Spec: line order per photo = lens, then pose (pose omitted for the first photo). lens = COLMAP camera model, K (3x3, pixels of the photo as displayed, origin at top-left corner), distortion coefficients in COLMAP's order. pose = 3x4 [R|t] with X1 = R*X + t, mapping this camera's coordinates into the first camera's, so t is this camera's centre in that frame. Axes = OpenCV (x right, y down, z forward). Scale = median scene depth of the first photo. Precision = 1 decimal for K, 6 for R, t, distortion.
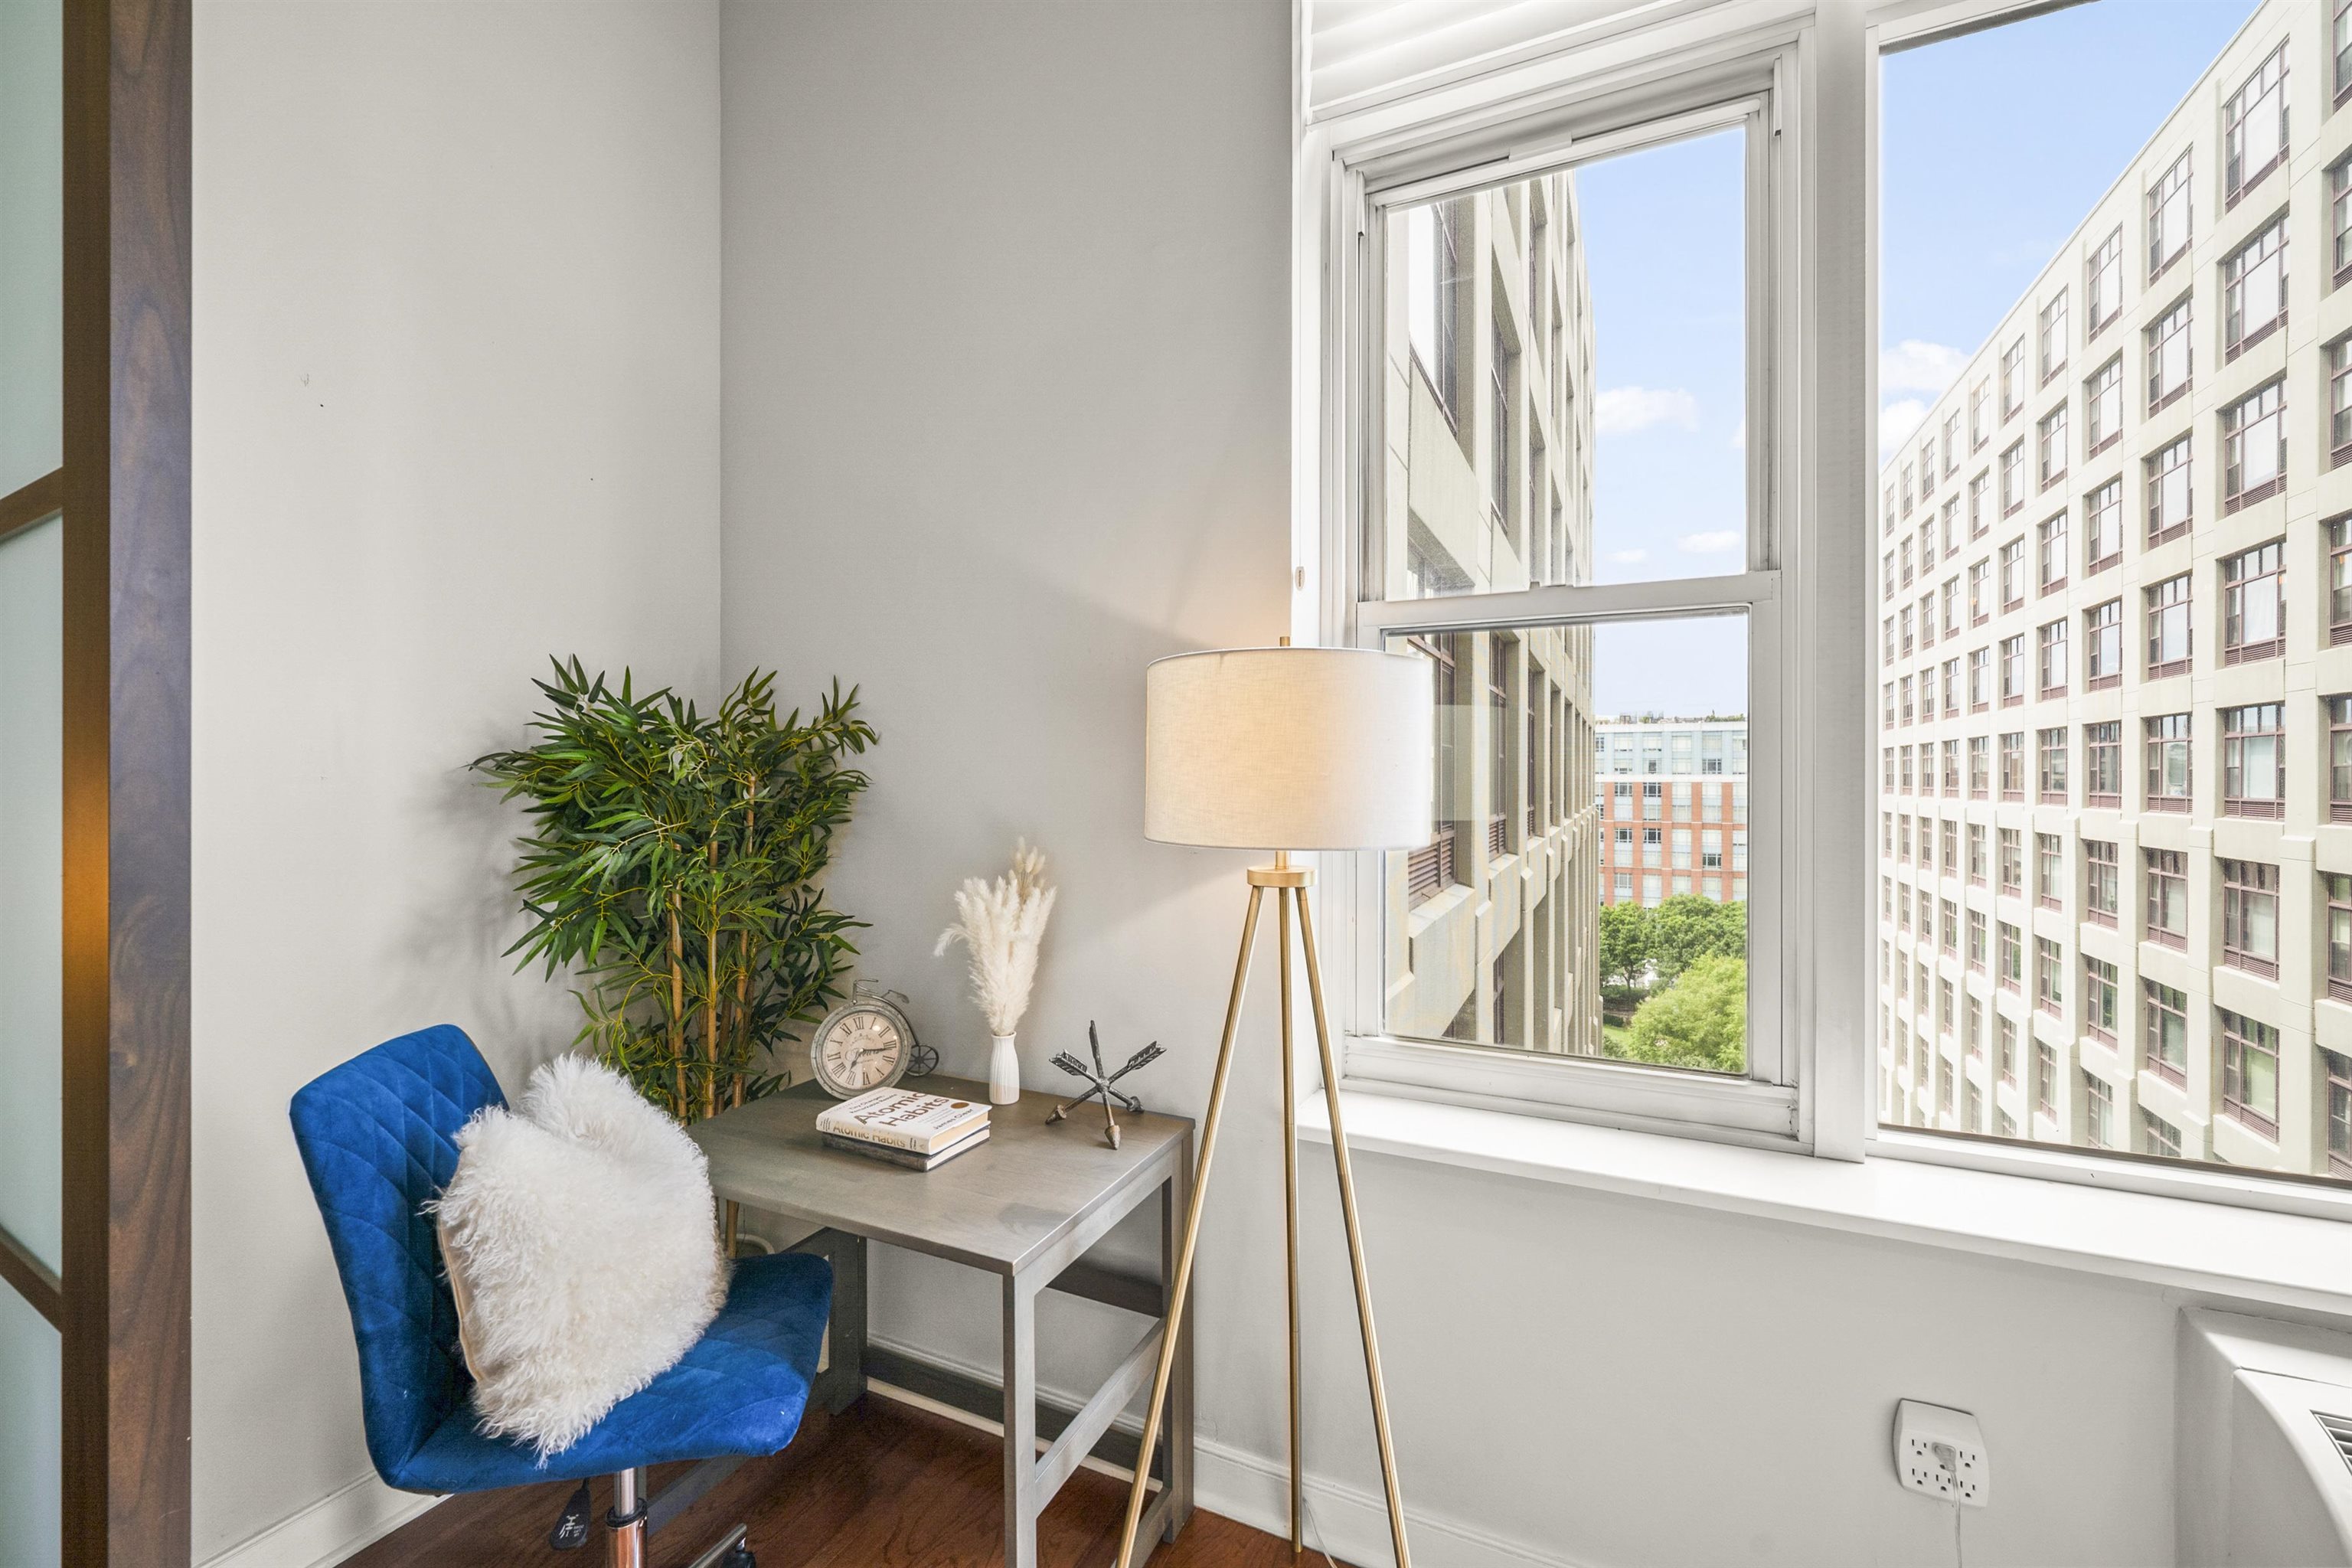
lens RADIAL K [[954.0, 0, 1179.7], [0, 954.0, 779.7], [0, 0, 1]] dist [0.001067, -0.000349]
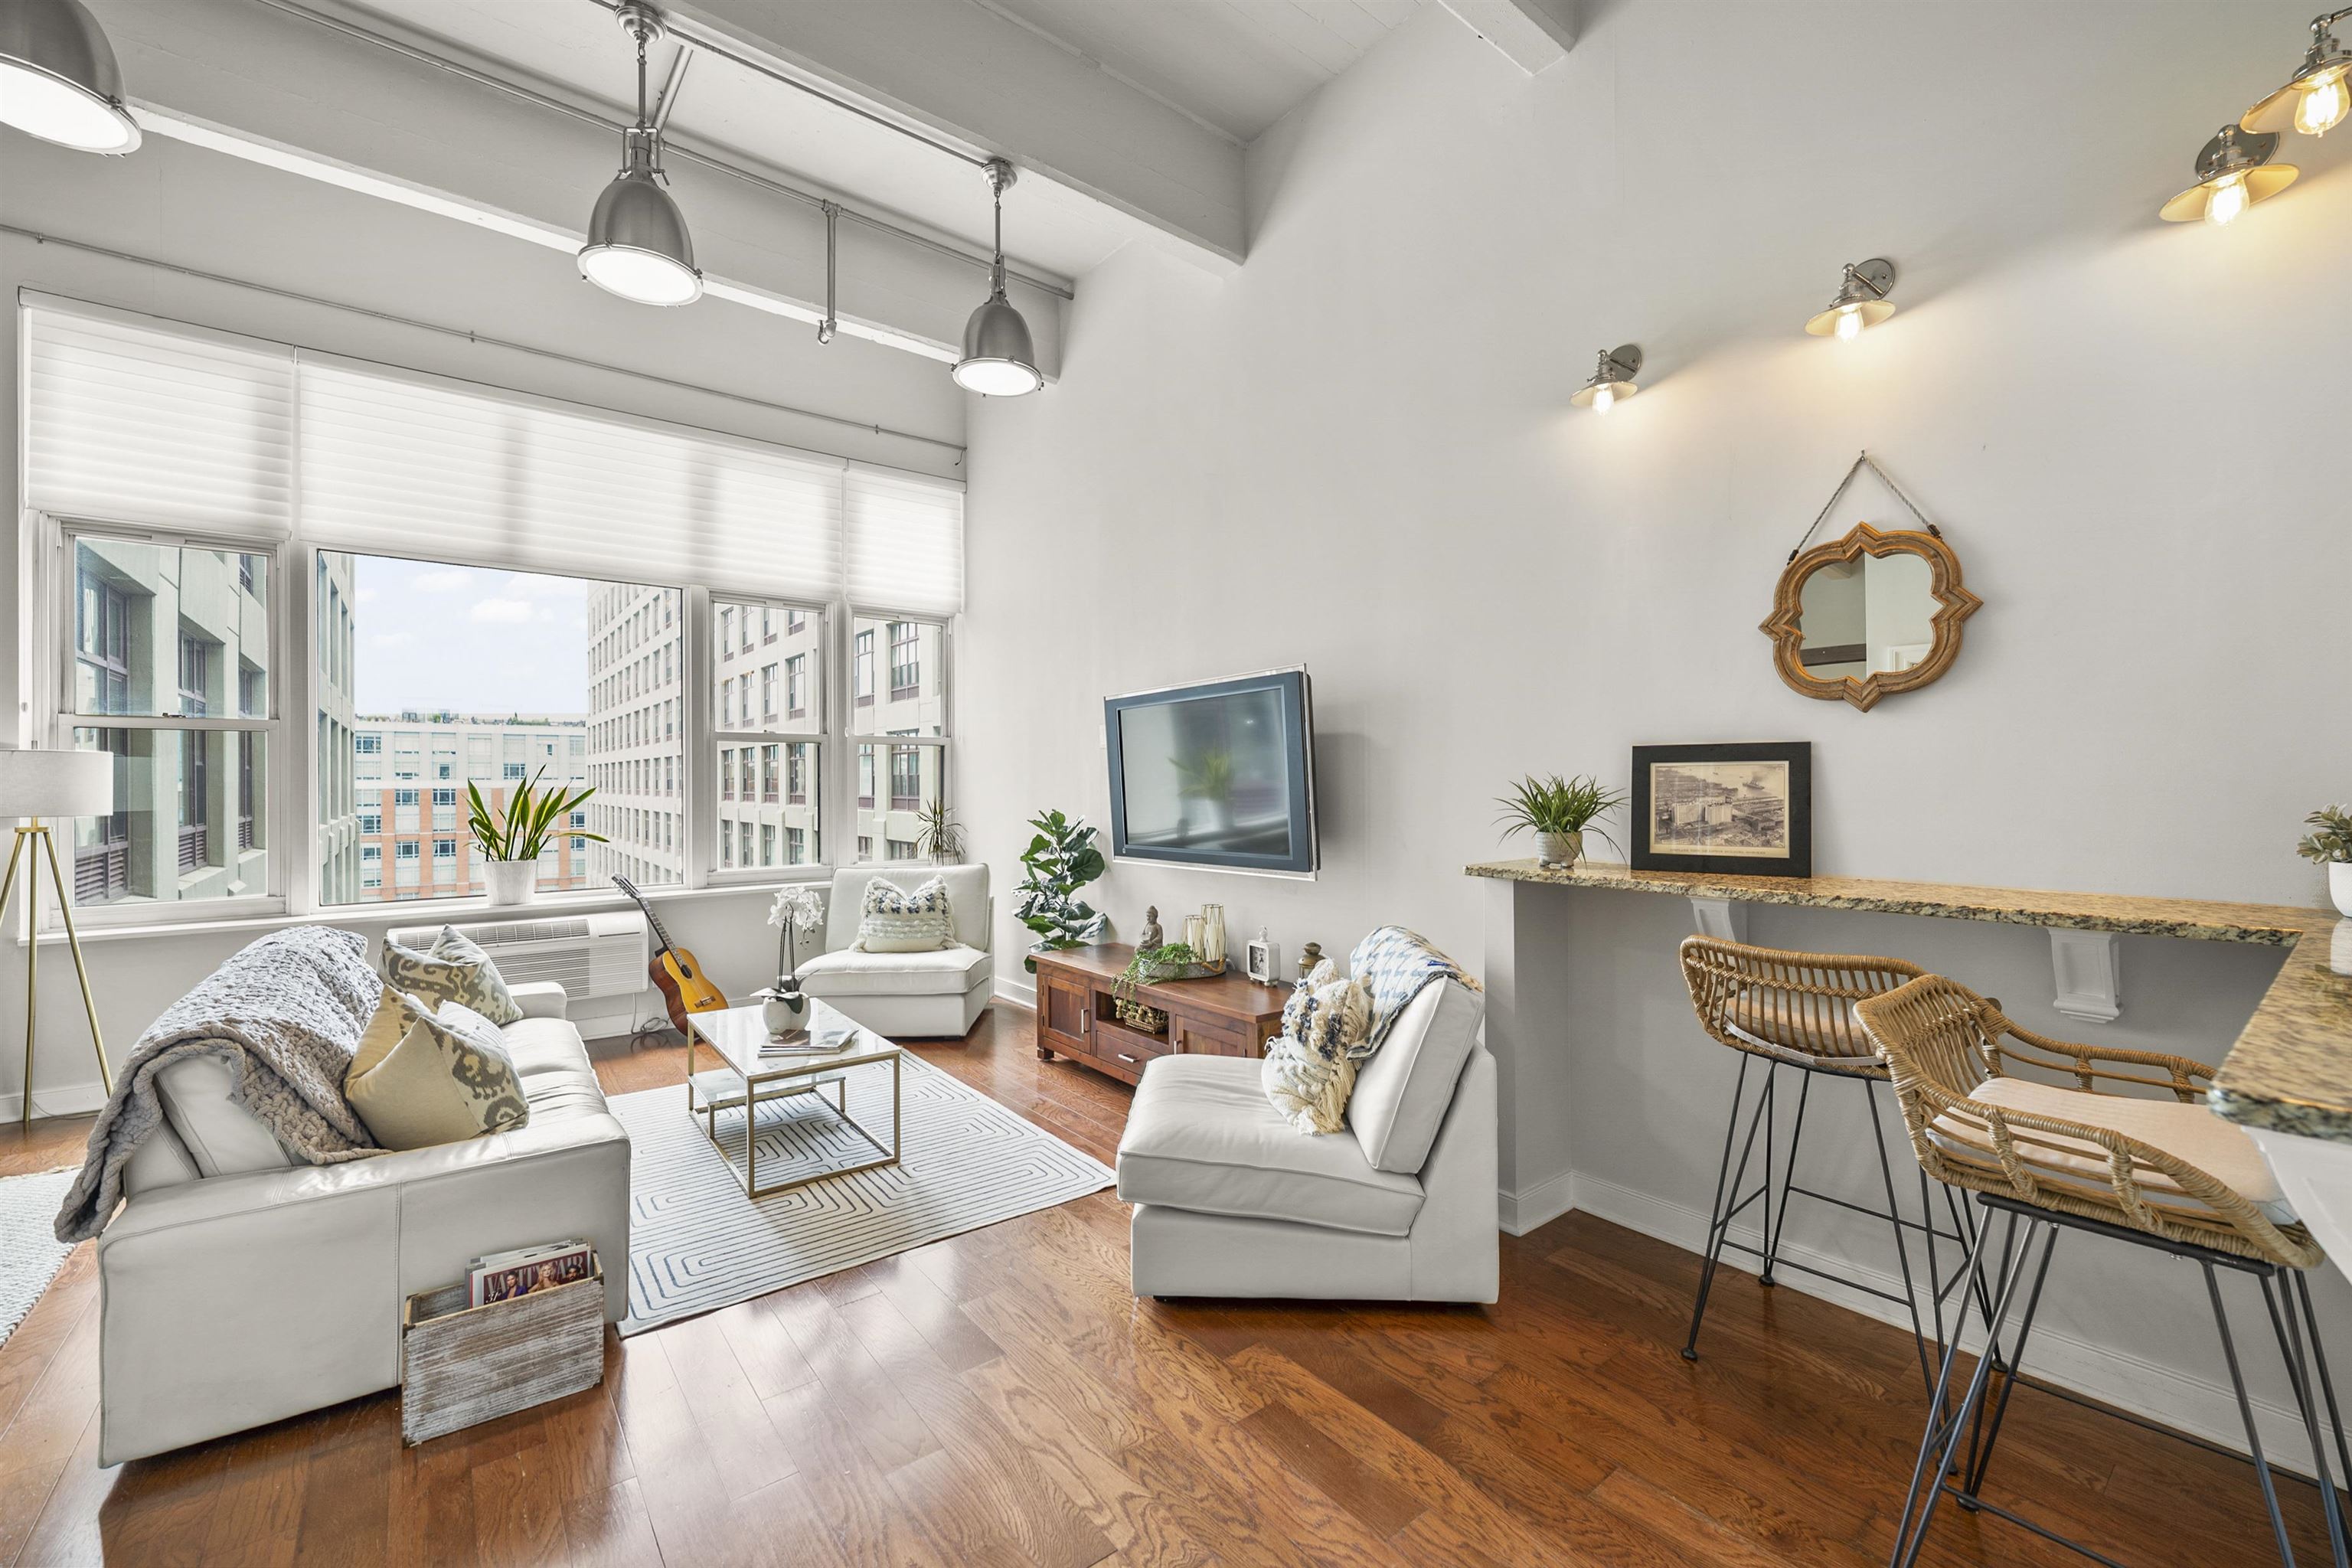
lens RADIAL K [[962.0, 0, 1179.2], [0, 962.0, 782.3], [0, 0, 1]] dist [0.000186, -0.000410]
pose [[0.446373, -0.004050, 0.894838, -0.028248], [0.006404, 0.999979, 0.001331, -0.000588], [-0.894824, 0.005136, 0.446389, -0.101028]]
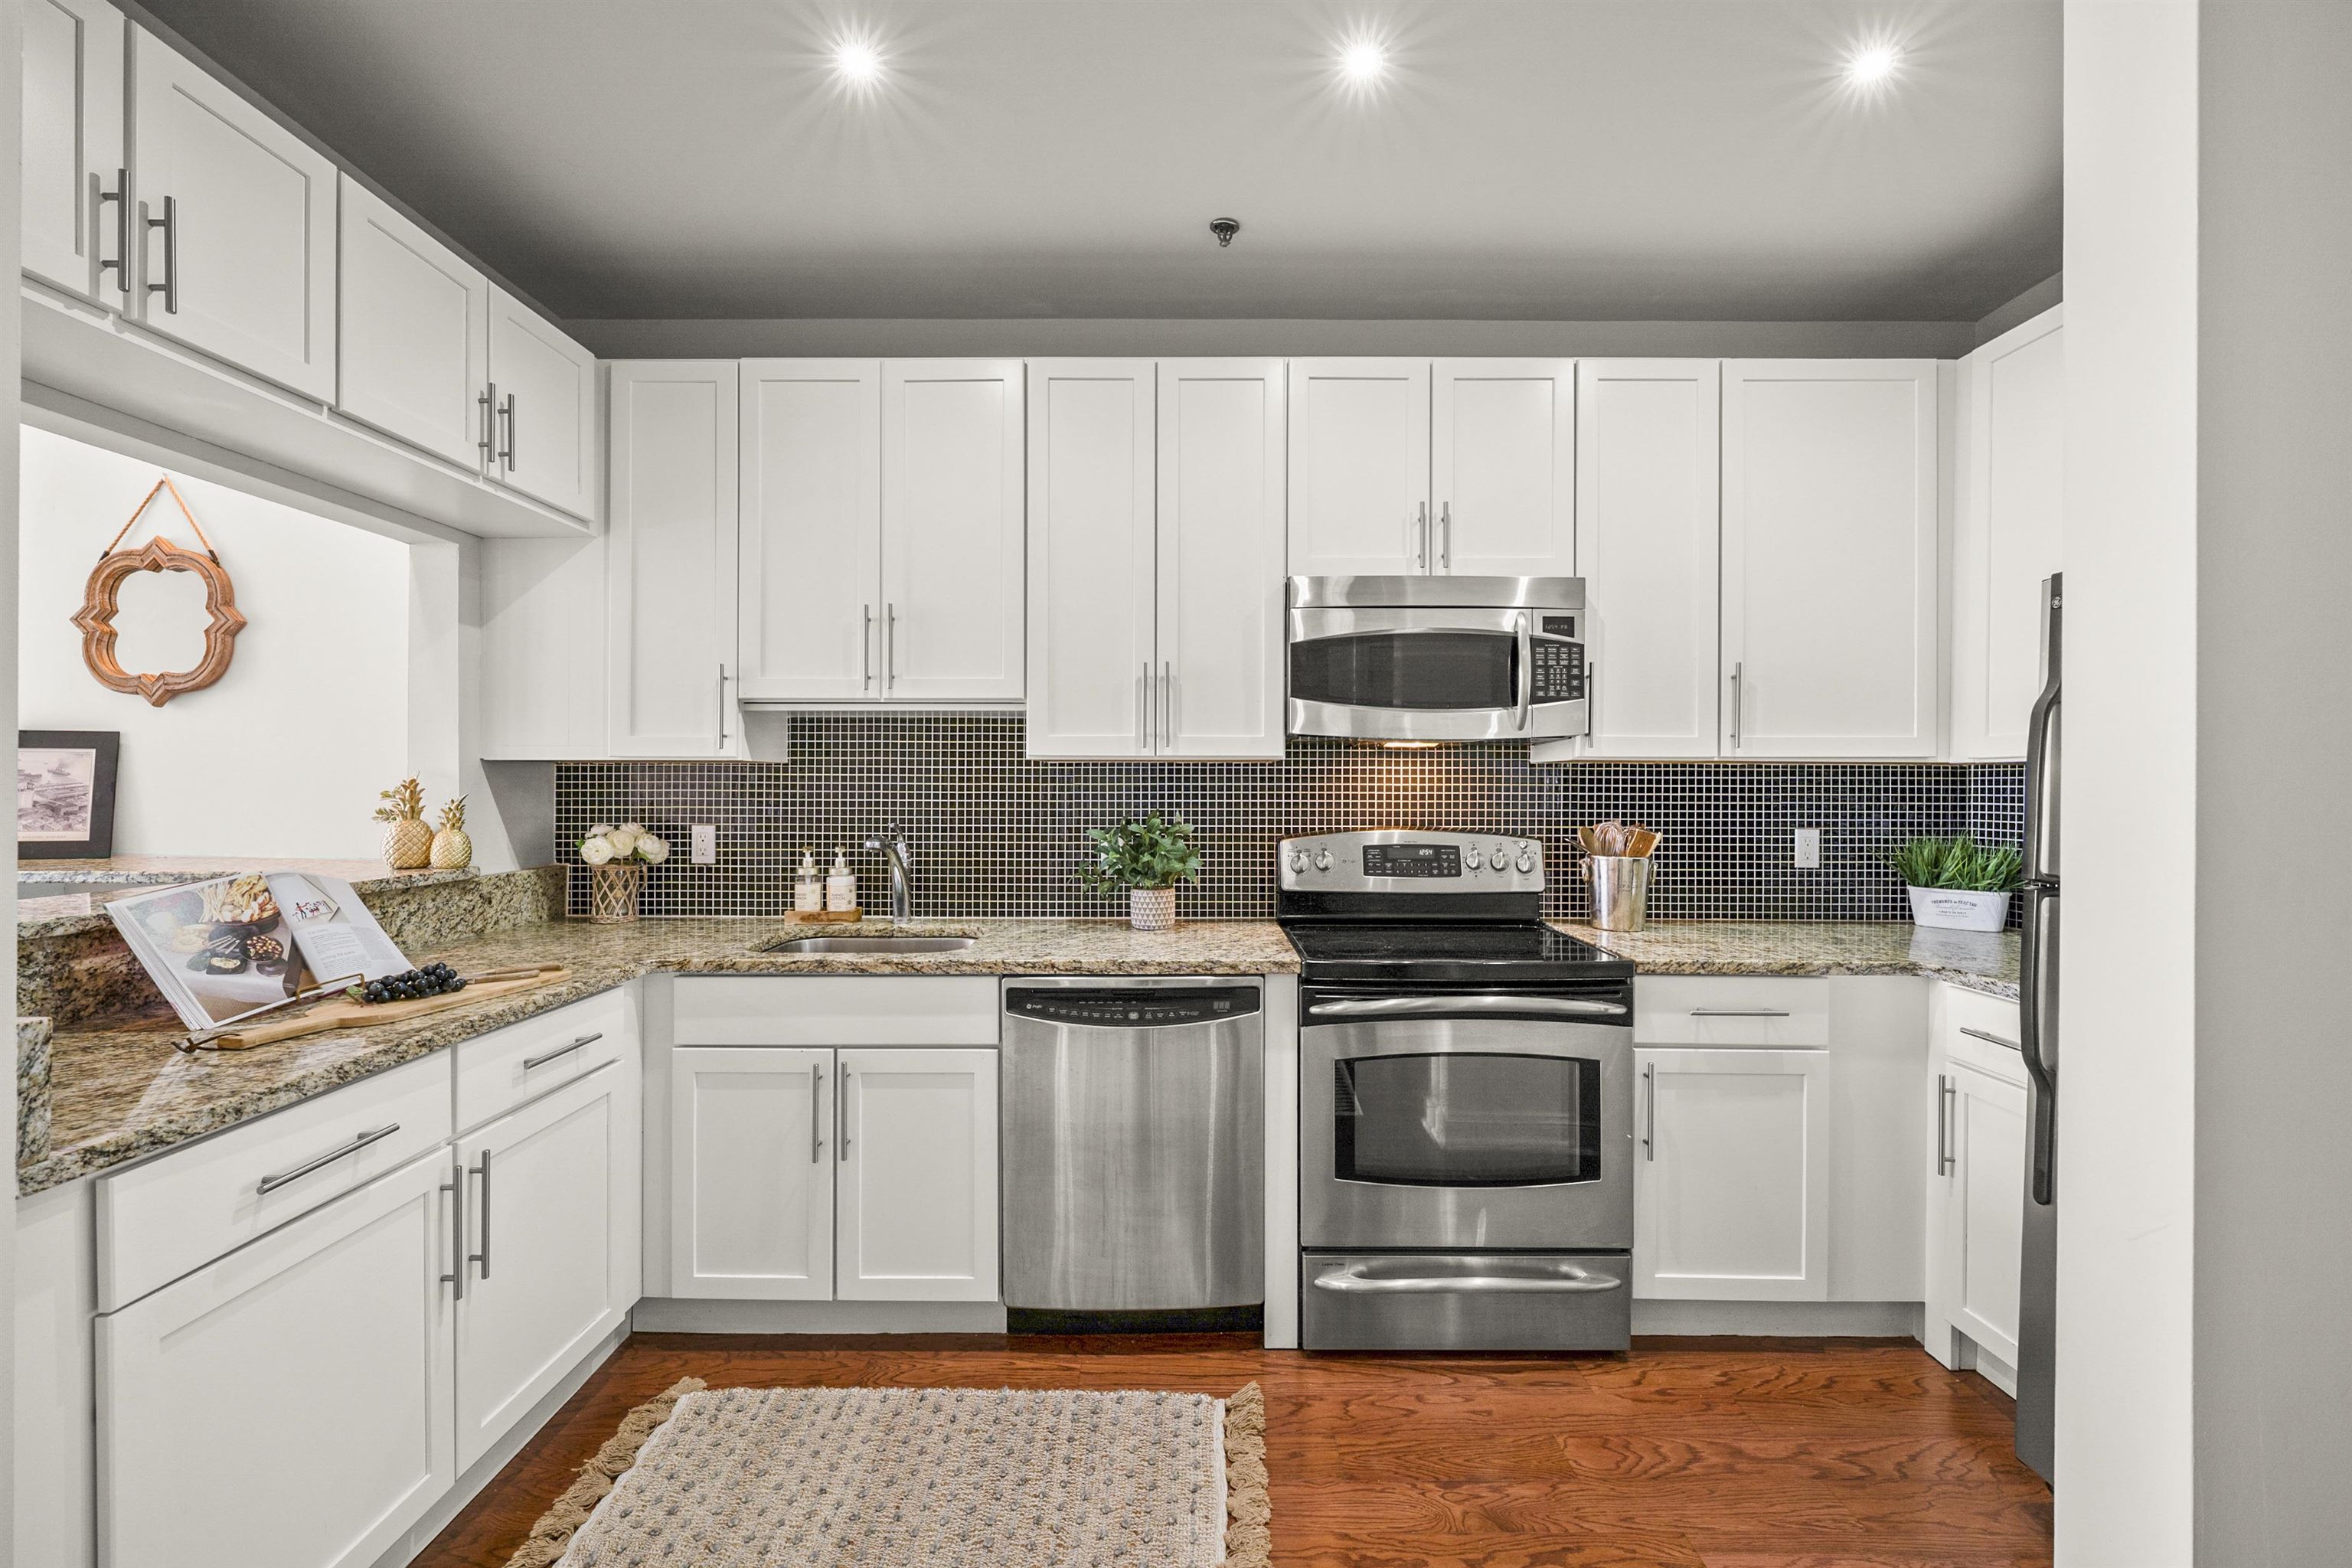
lens RADIAL K [[954.0, 0, 1179.7], [0, 954.0, 779.7], [0, 0, 1]] dist [0.001067, -0.000349]
pose [[-0.427645, 0.001190, 0.903946, -0.045297], [-0.002508, 0.999994, -0.002503, 0.000434], [-0.903943, -0.003338, -0.427639, -0.146633]]
